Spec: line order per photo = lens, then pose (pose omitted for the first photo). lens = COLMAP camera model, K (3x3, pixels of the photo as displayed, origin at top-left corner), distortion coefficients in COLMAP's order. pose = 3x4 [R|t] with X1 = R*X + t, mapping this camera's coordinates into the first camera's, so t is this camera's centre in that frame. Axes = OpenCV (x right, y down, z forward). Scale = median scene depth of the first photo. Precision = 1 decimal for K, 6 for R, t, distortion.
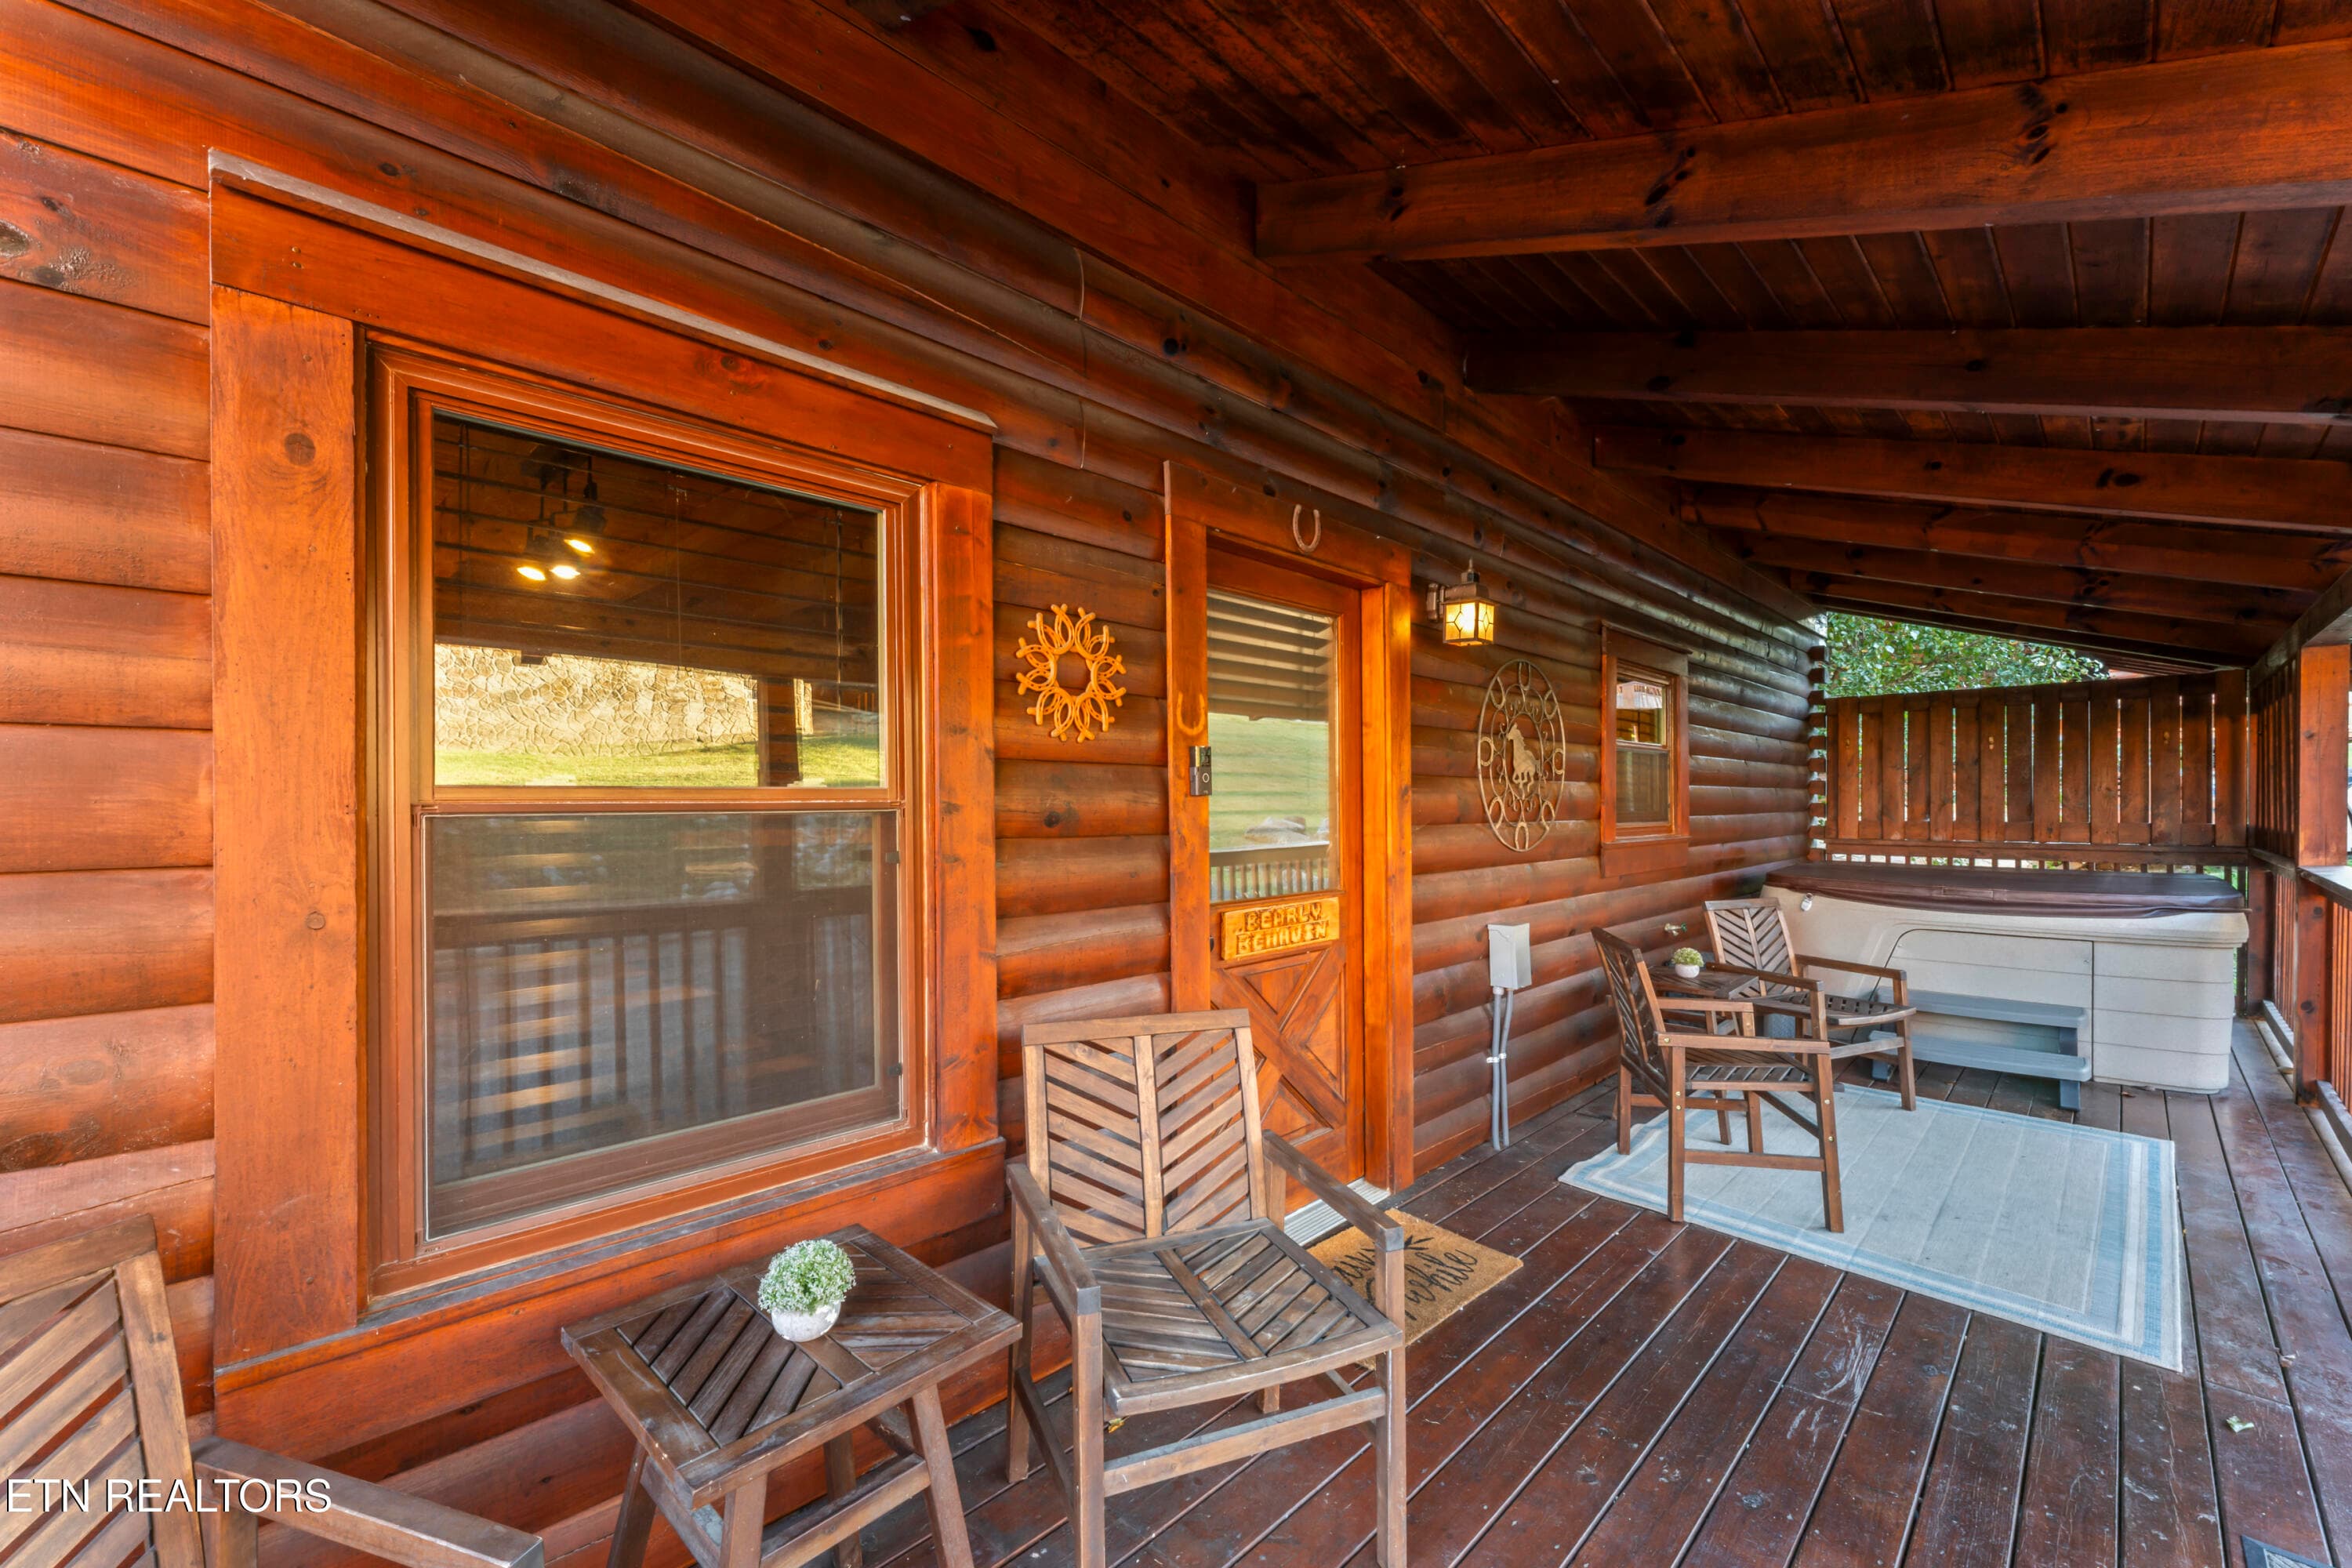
lens RADIAL K [[966.6, 0, 1178.2], [0, 966.6, 788.5], [0, 0, 1]] dist [0.011387, -0.000155]
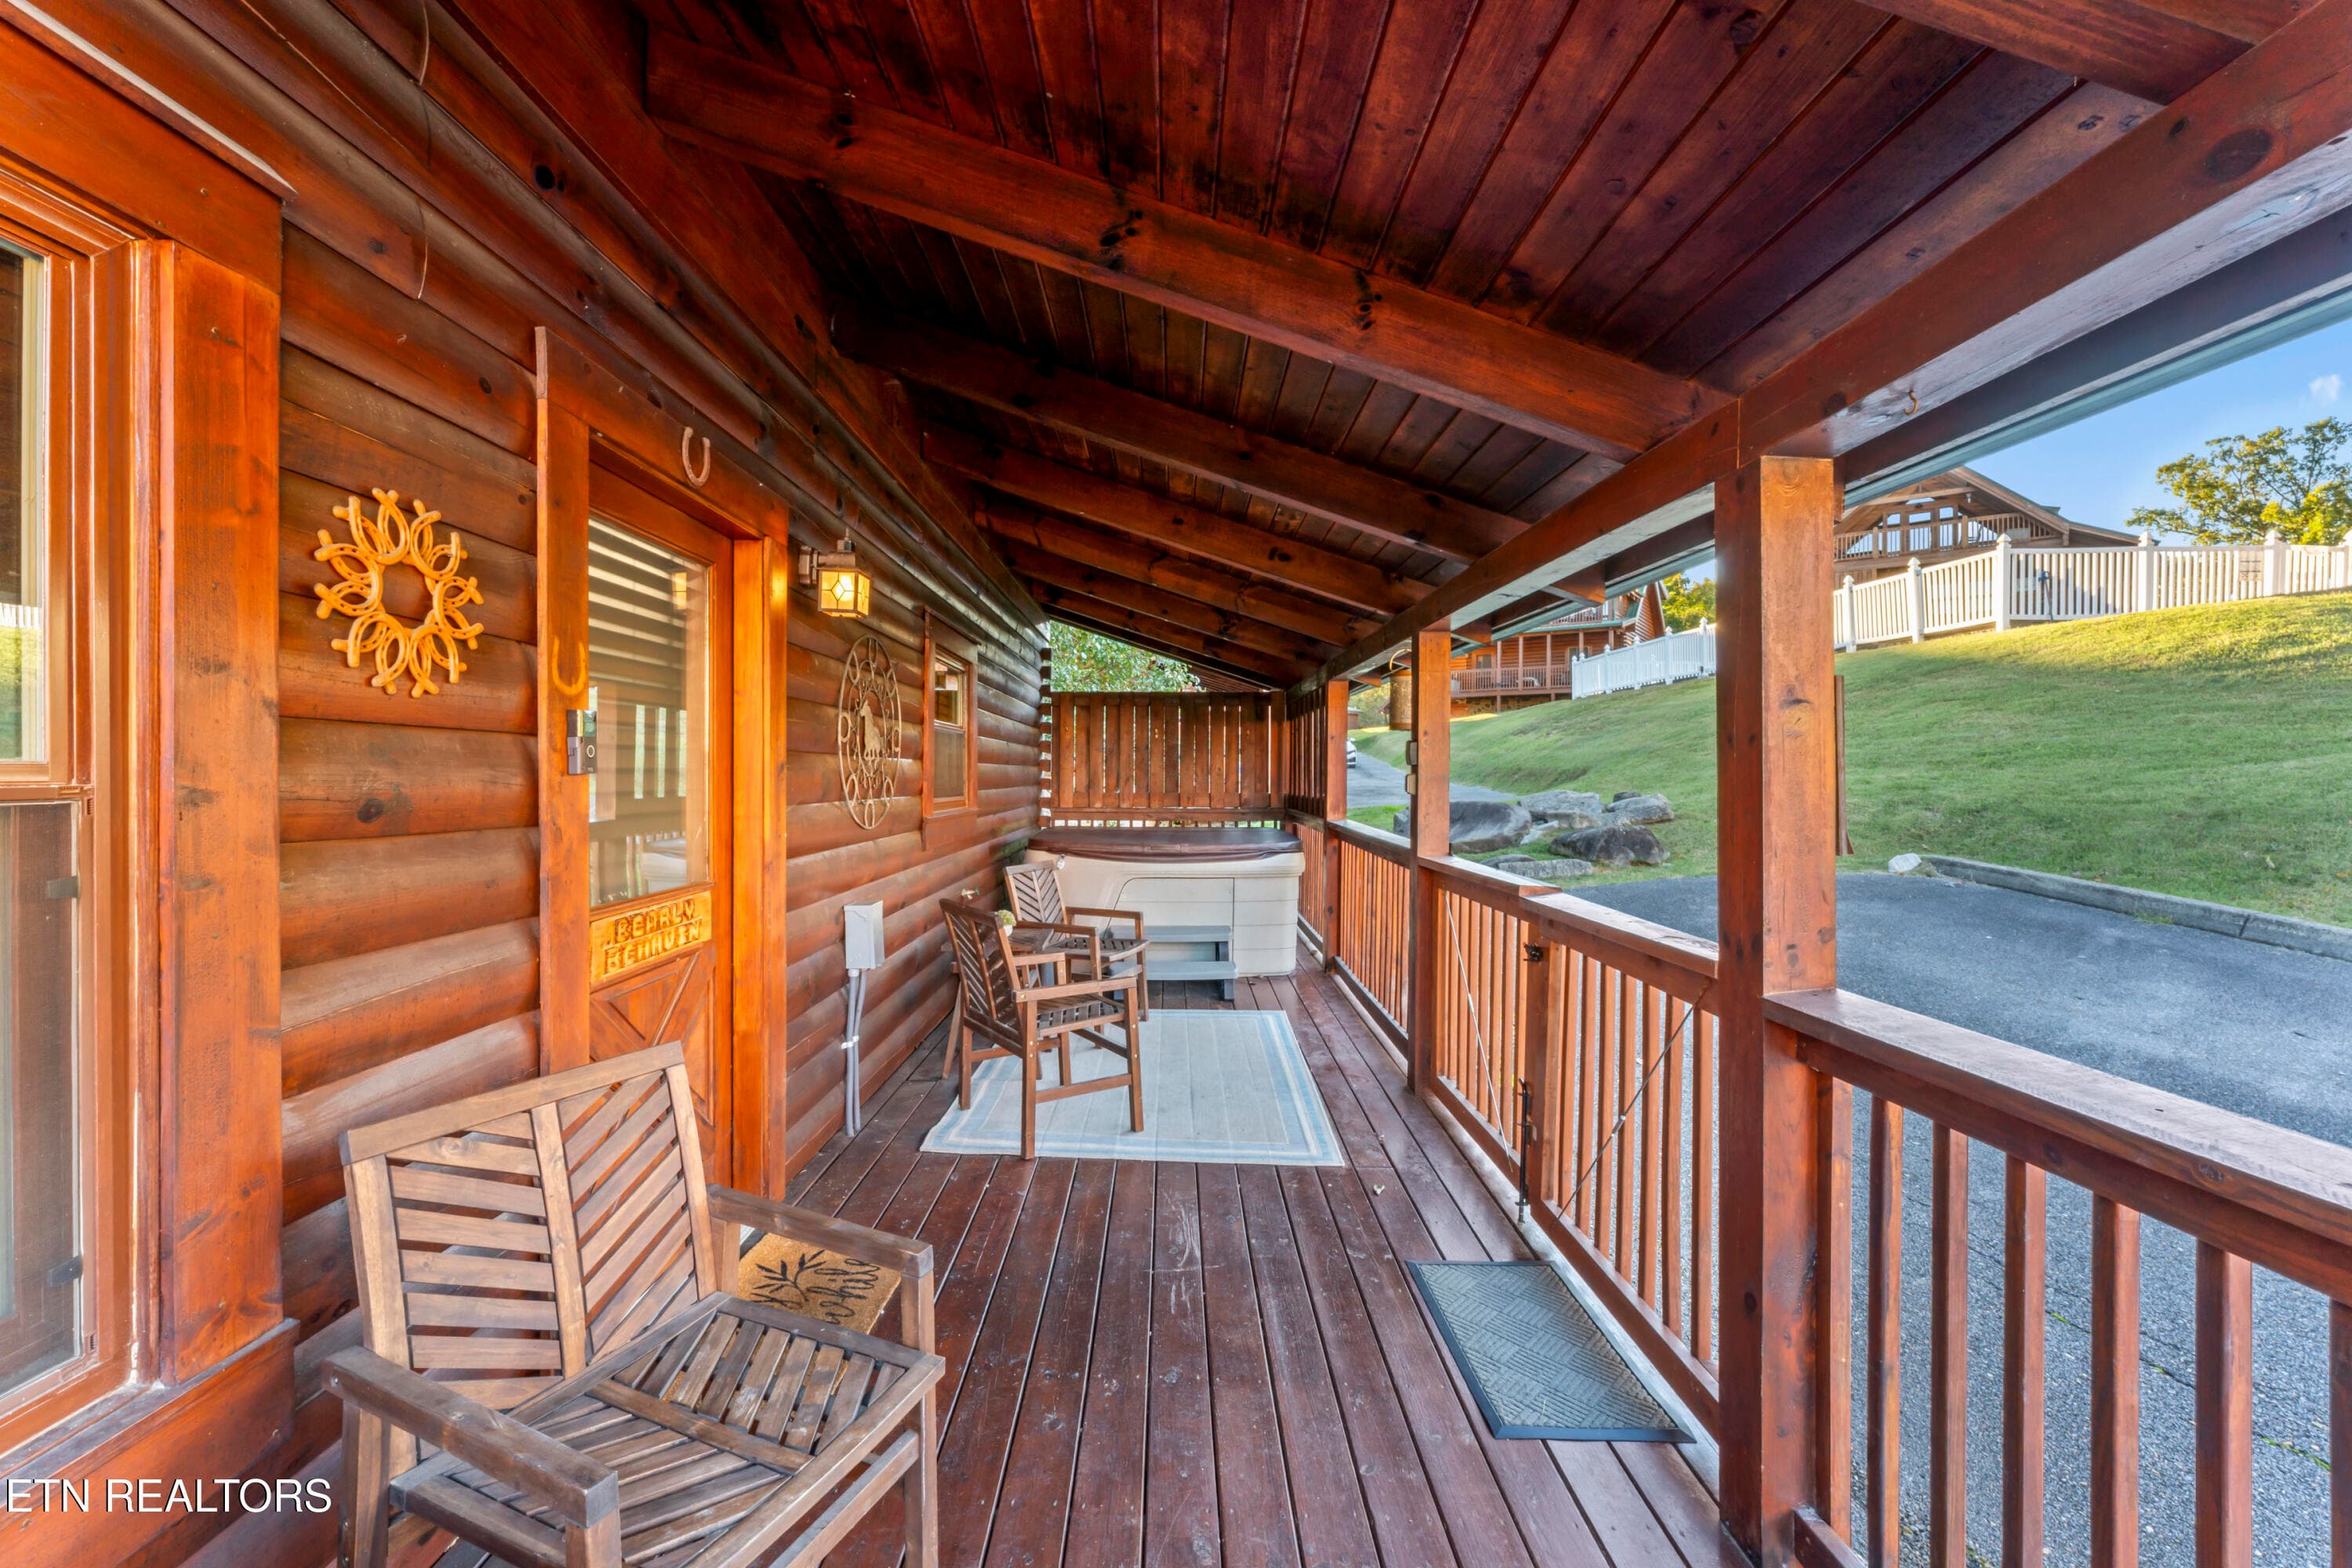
lens RADIAL K [[956.7, 0, 1163.7], [0, 956.7, 758.1], [0, 0, 1]] dist [0.000142, 0.000353]
pose [[0.721979, 0.016304, 0.691723, -0.163504], [-0.014303, 0.999860, -0.008638, -0.005279], [-0.691767, -0.003657, 0.722112, 0.125509]]
